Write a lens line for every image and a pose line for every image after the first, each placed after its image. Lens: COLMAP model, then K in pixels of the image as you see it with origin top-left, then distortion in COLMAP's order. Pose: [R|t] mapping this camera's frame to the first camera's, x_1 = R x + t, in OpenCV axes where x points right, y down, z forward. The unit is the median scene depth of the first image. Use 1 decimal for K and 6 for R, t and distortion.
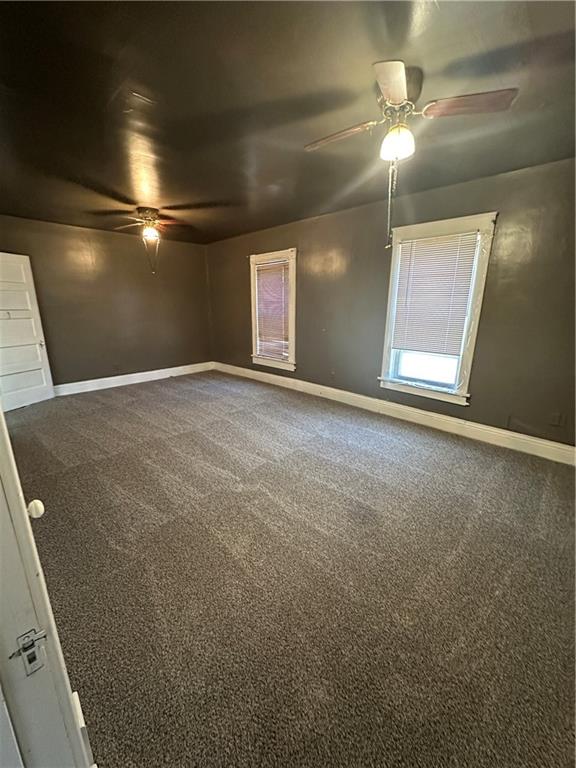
lens RADIAL K [[305.7, 0, 288.1], [0, 305.7, 381.1], [0, 0, 1]] dist [0.000939, 0.001445]
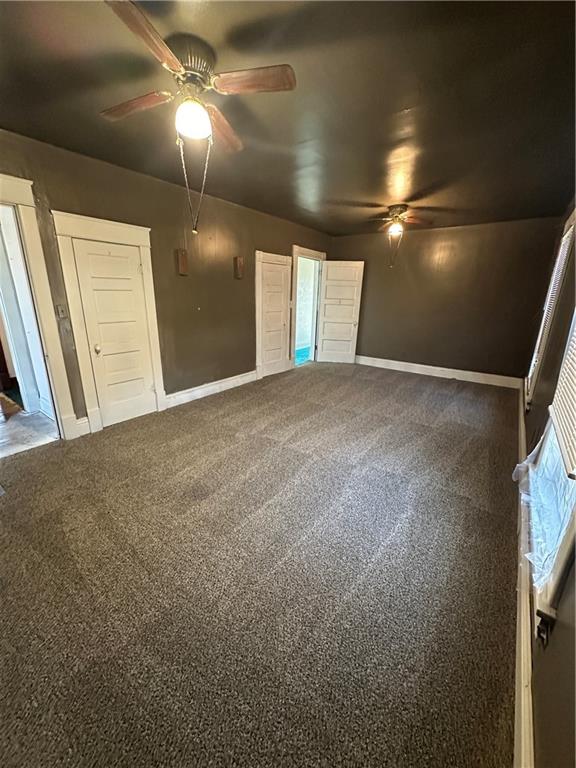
lens RADIAL K [[305.7, 0, 289.3], [0, 305.7, 384.0], [0, 0, 1]] dist [0.000939, 0.001445]
pose [[0.144259, 0.284508, -0.947758, 0.642851], [-0.262940, 0.934365, 0.240466, -0.138784], [0.953966, 0.214514, 0.209599, 0.536706]]
